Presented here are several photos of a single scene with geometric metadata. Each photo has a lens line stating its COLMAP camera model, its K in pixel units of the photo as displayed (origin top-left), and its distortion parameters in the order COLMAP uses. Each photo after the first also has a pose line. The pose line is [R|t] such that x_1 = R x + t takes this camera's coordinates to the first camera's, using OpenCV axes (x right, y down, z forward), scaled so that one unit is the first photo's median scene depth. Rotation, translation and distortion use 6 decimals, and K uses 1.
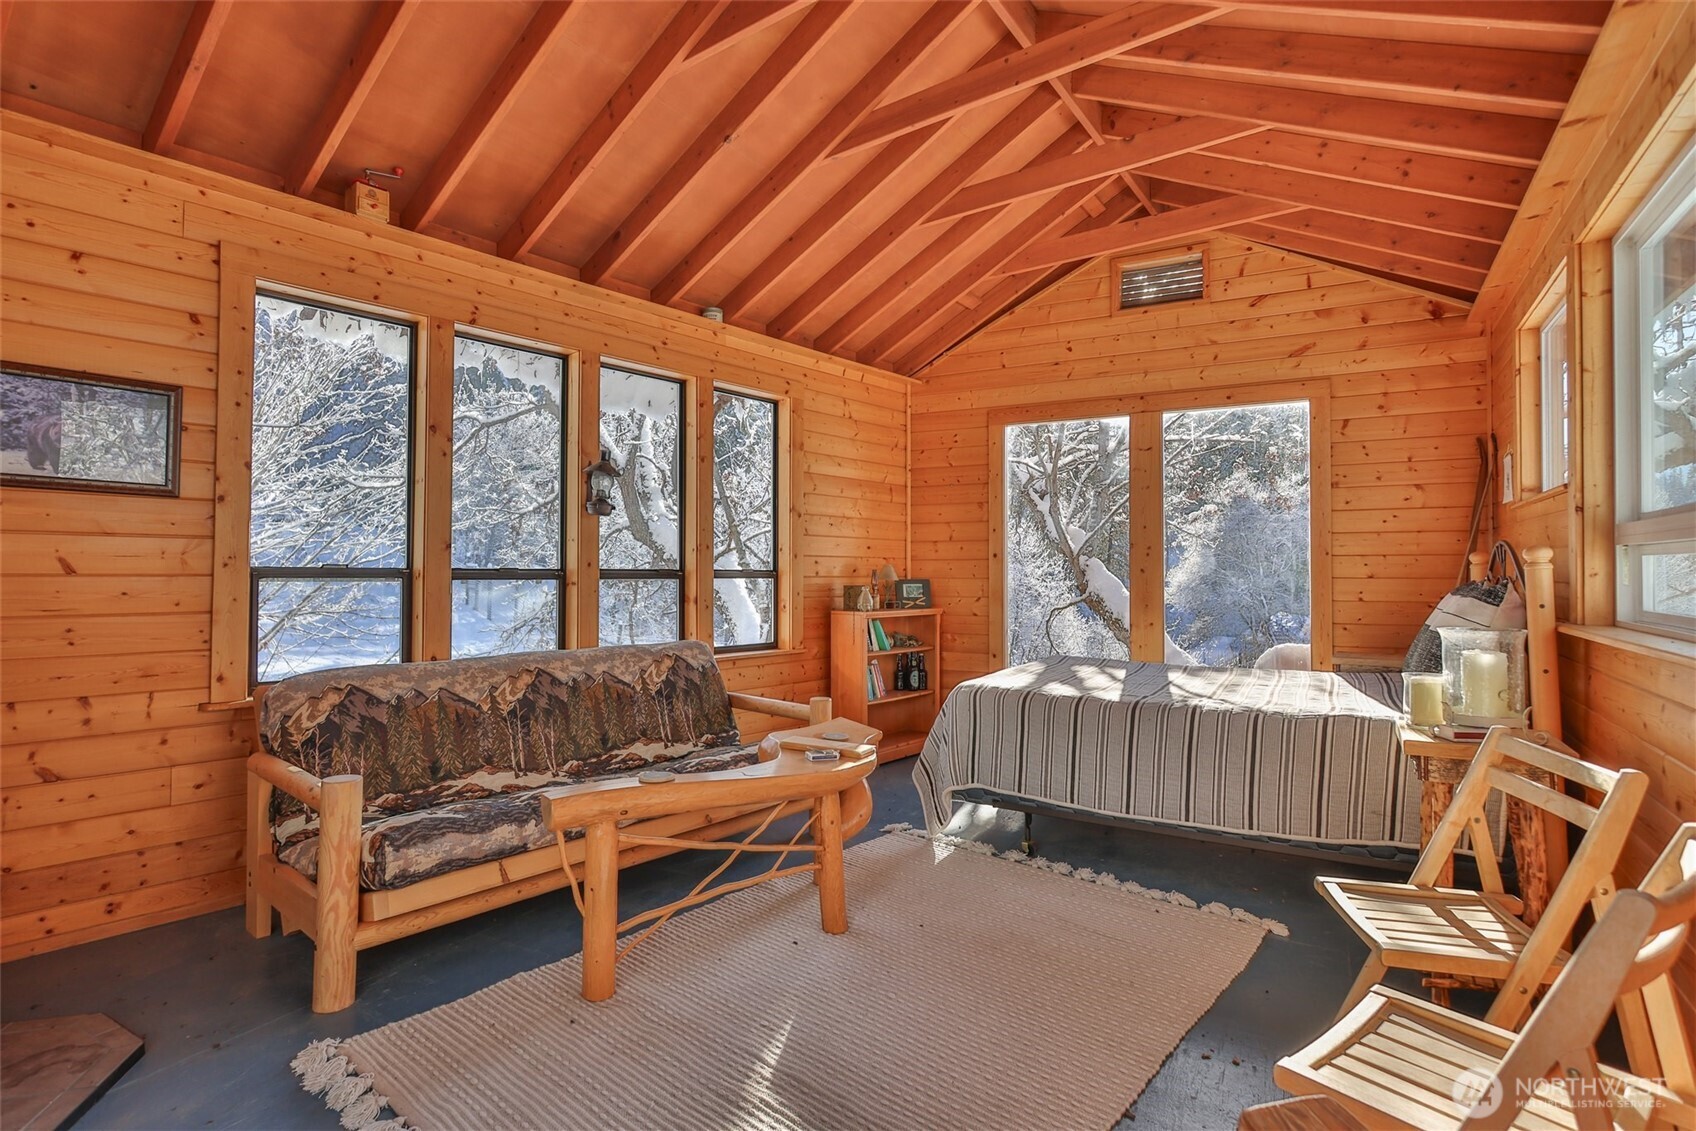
lens RADIAL K [[852.6, 0, 848.0], [0, 852.6, 565.5], [0, 0, 1]] dist [0.000525, 0.000514]
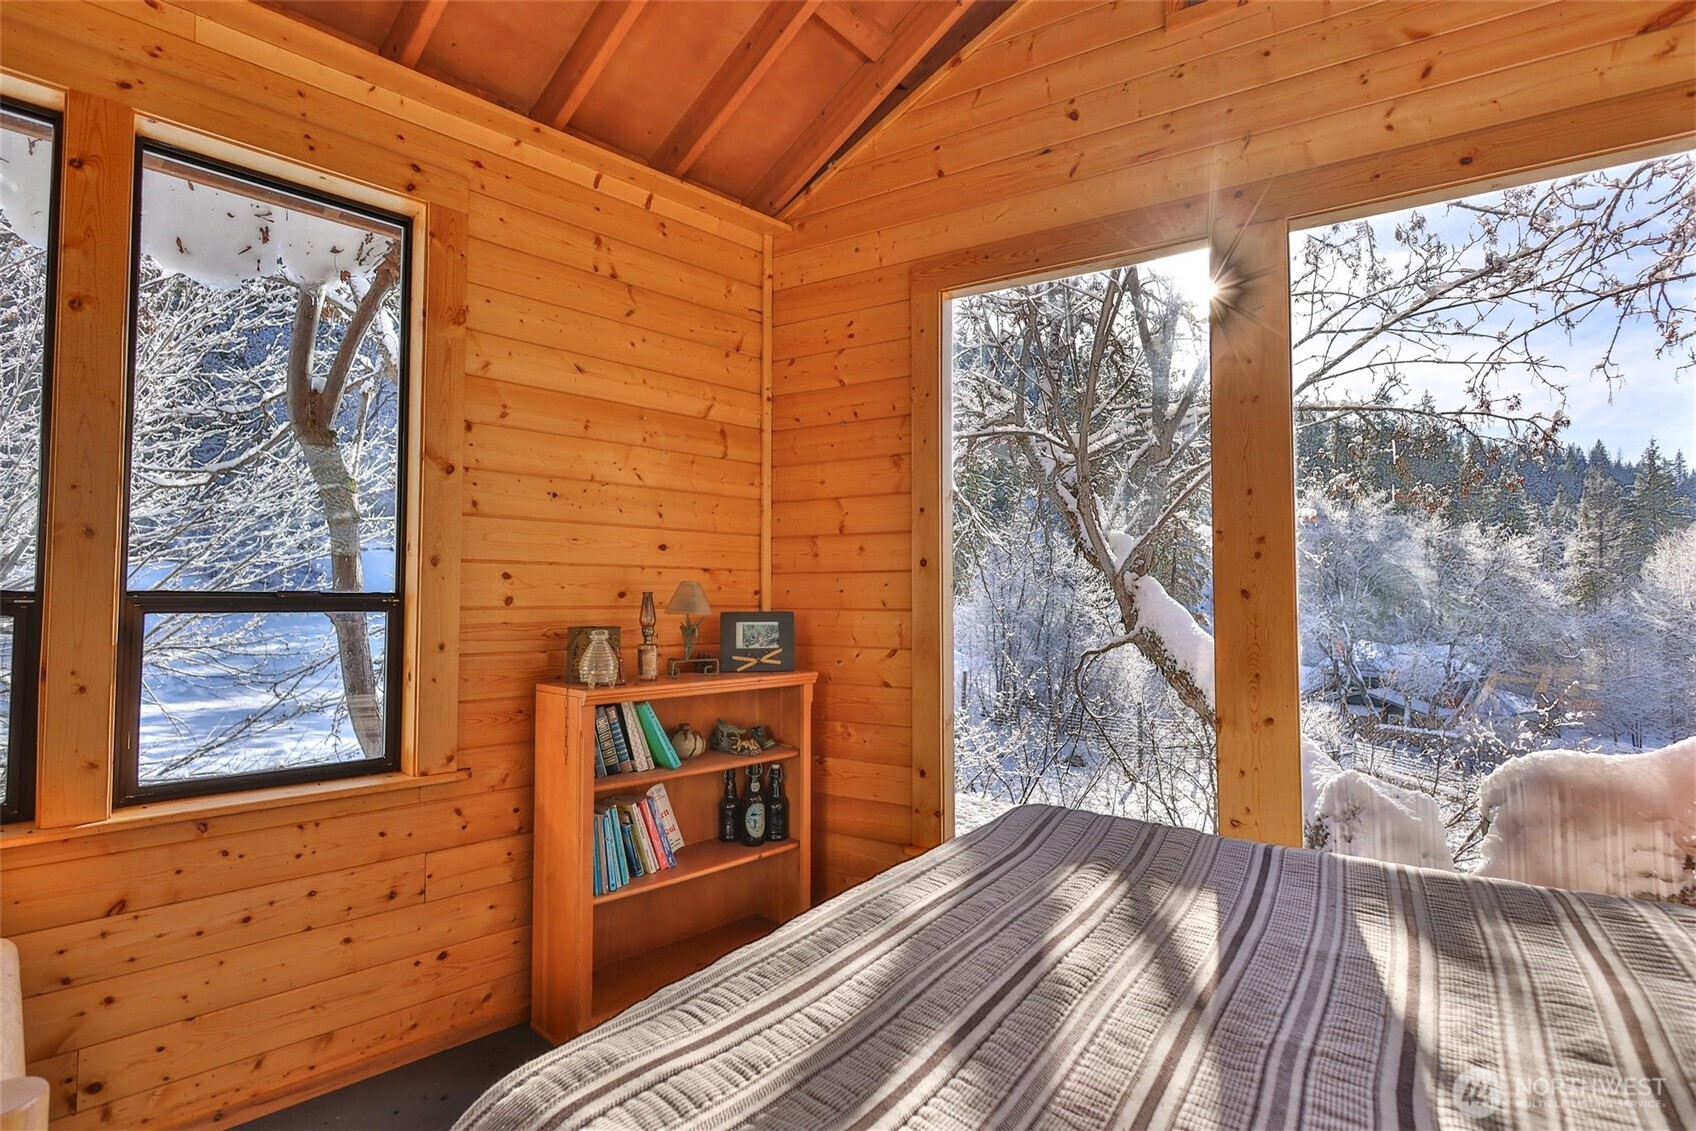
lens RADIAL K [[852.6, 0, 848.0], [0, 852.6, 565.5], [0, 0, 1]] dist [0.000525, 0.000514]
pose [[0.997763, -0.002675, -0.066797, 0.160935], [0.000693, 0.999559, -0.029672, 0.004041], [0.066847, 0.029559, 0.997325, 0.515334]]
